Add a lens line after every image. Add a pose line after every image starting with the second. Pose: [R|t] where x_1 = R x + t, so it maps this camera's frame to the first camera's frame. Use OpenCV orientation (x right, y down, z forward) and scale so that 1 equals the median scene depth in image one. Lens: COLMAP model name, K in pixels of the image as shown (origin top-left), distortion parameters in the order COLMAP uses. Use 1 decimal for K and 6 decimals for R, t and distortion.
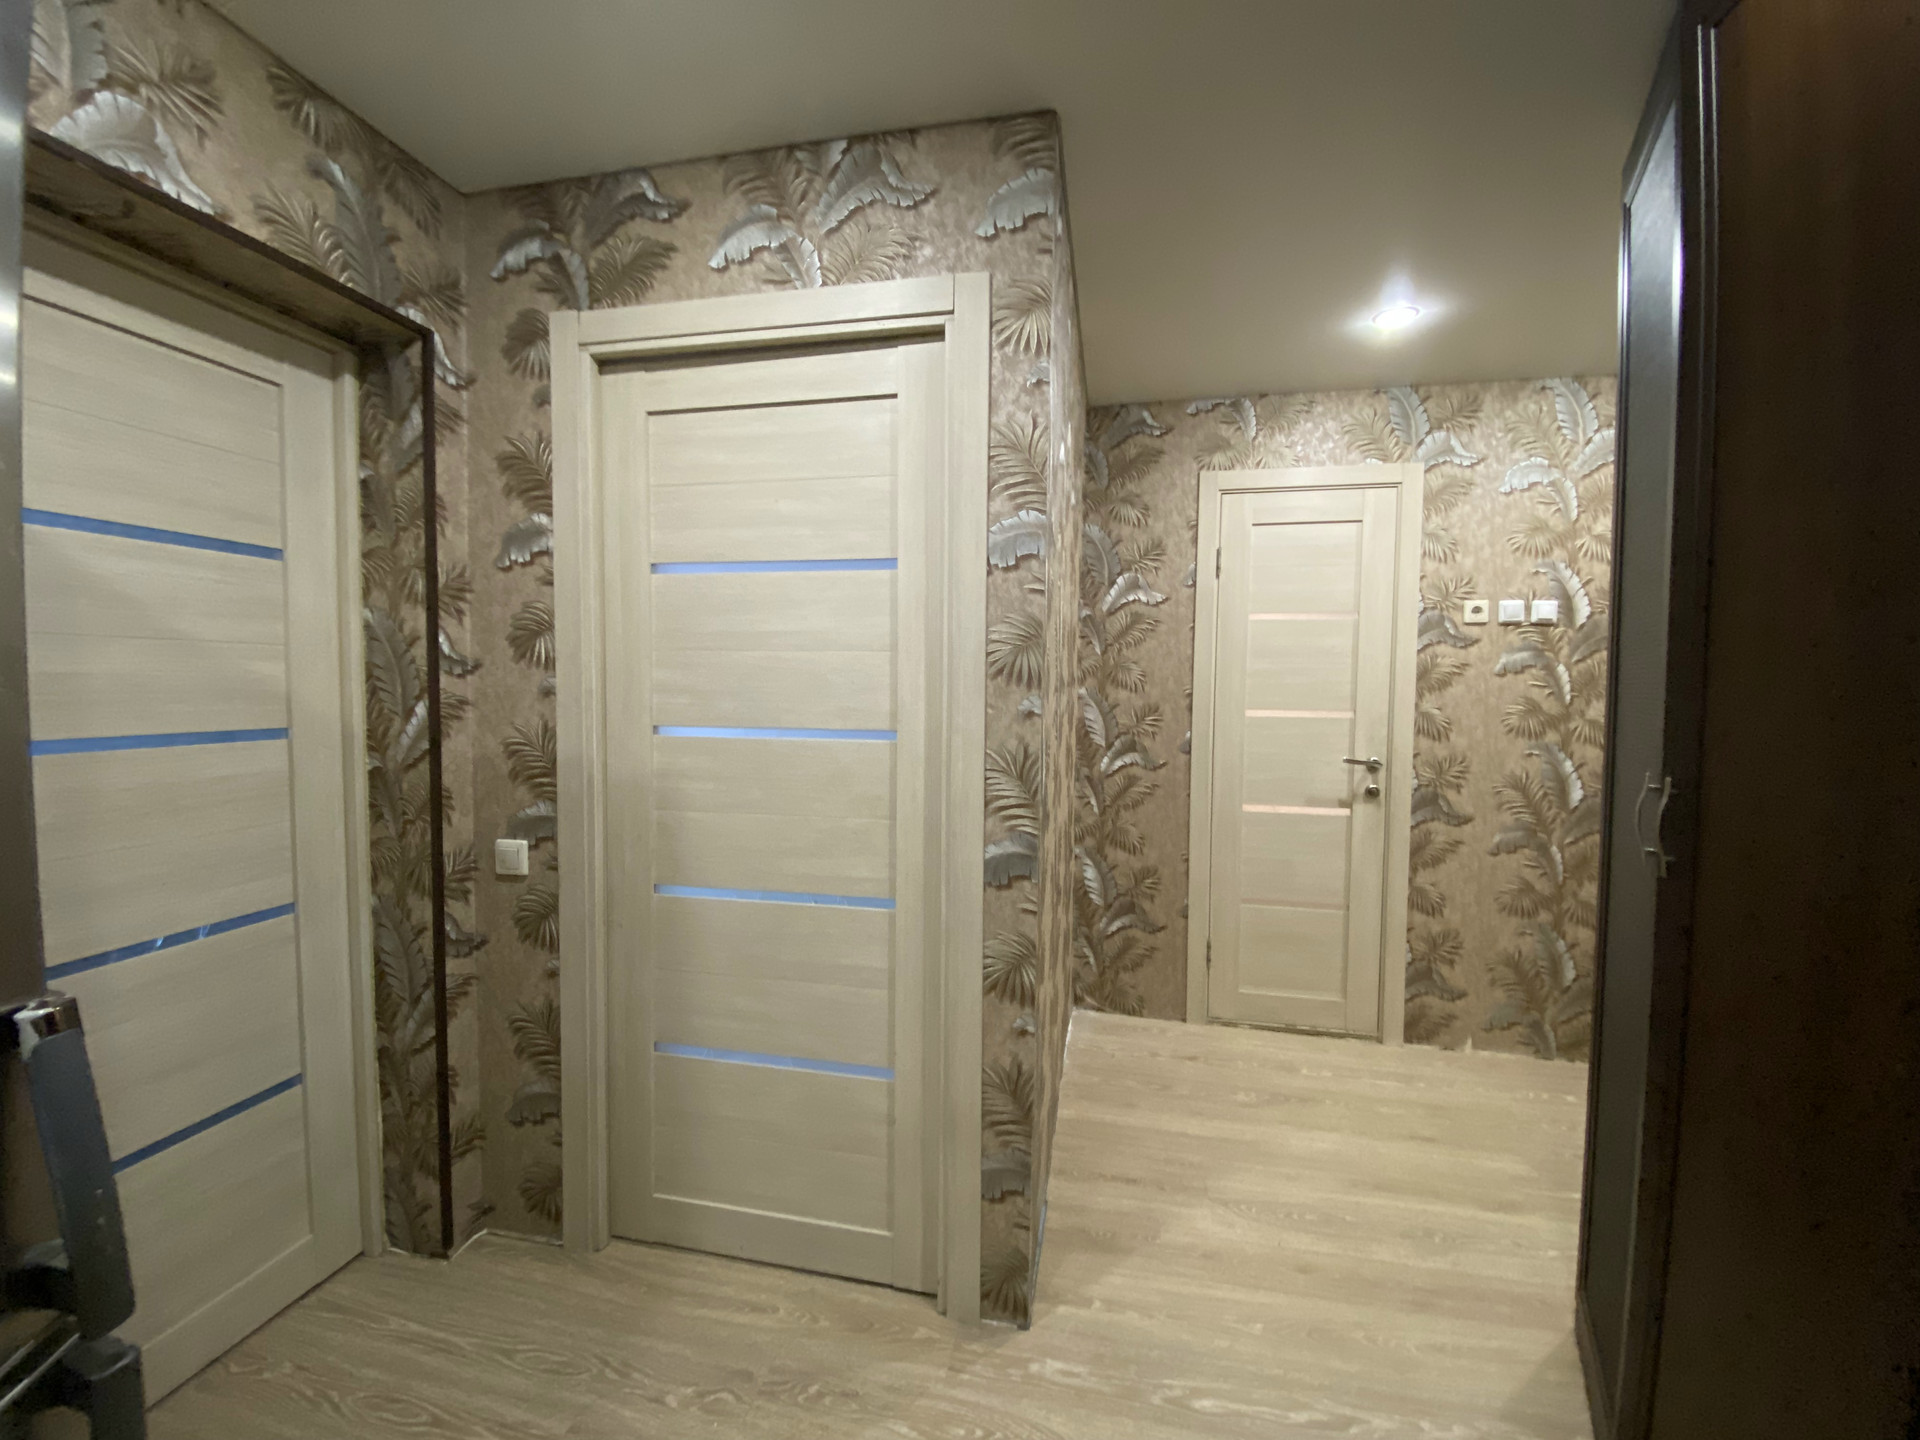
lens RADIAL K [[781.4, 0, 959.1], [0, 781.4, 724.3], [0, 0, 1]] dist [0.015562, -0.013773]
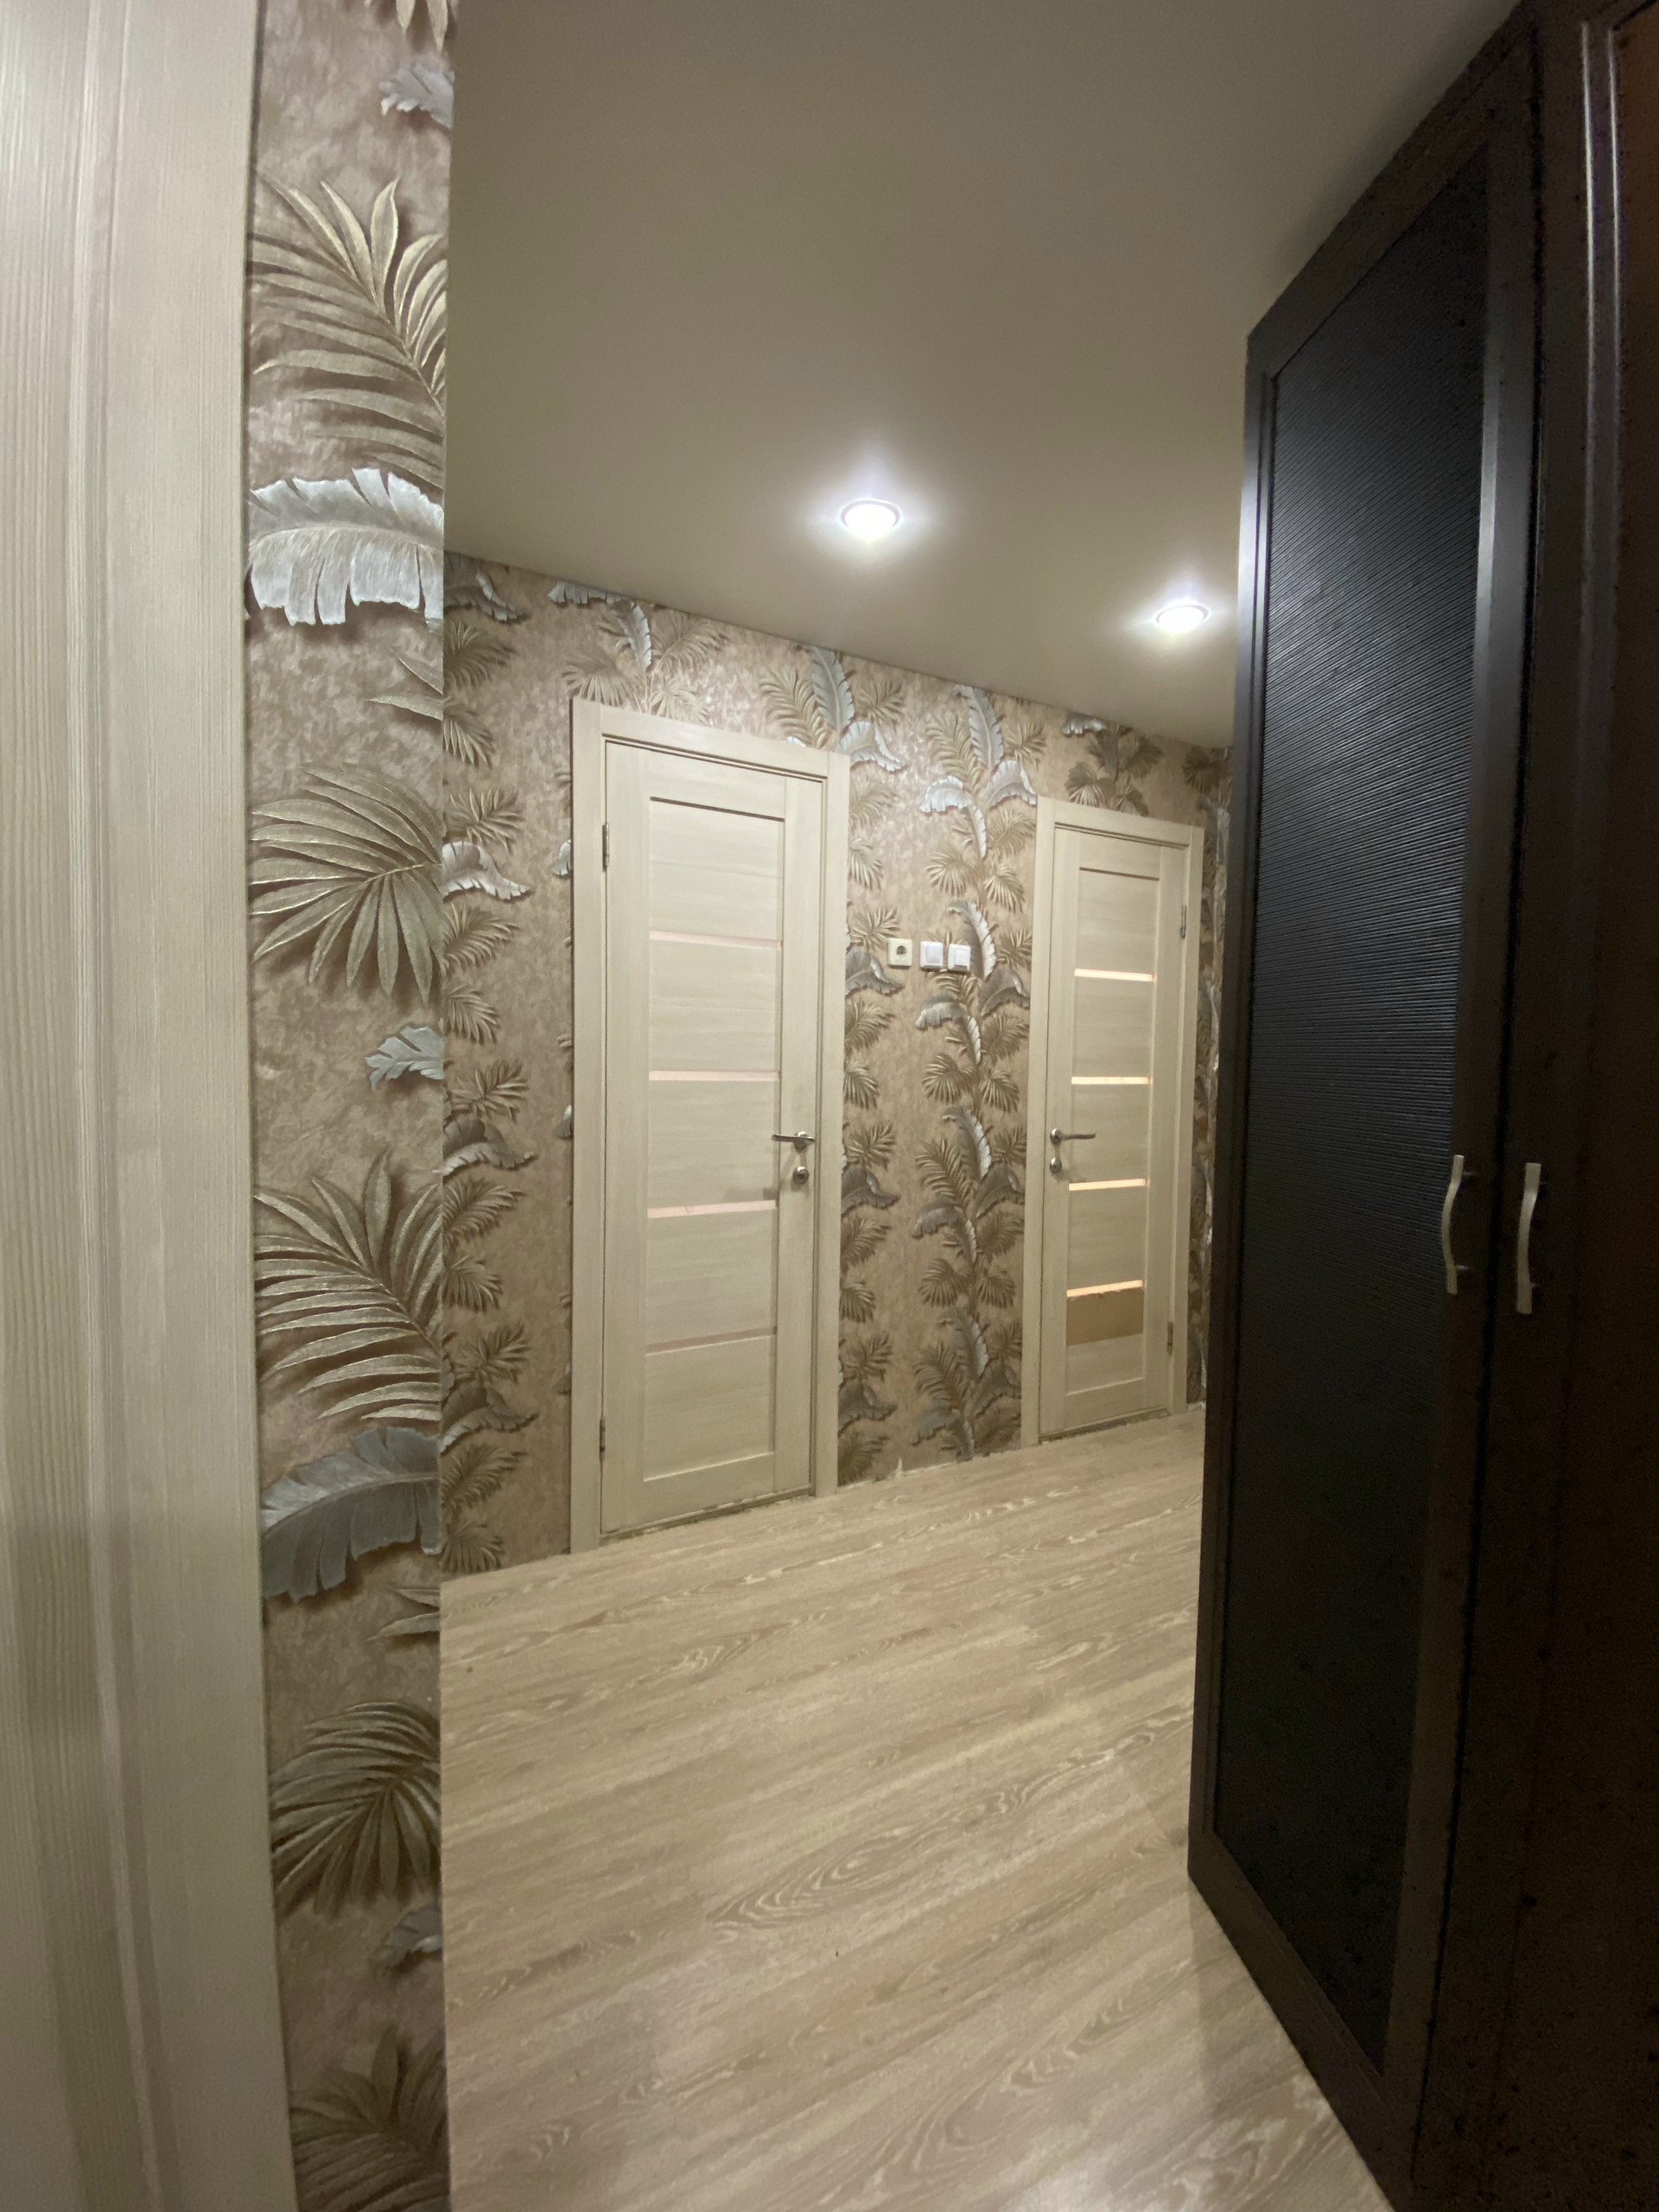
lens RADIAL K [[900.3, 0, 838.5], [0, 900.3, 1105.5], [0, 0, 1]] dist [0.015562, -0.013773]
pose [[0.765393, -0.030944, 0.642819, -0.010898], [0.019922, 0.999504, 0.024394, -0.004328], [-0.643255, -0.005865, 0.765630, 0.308563]]
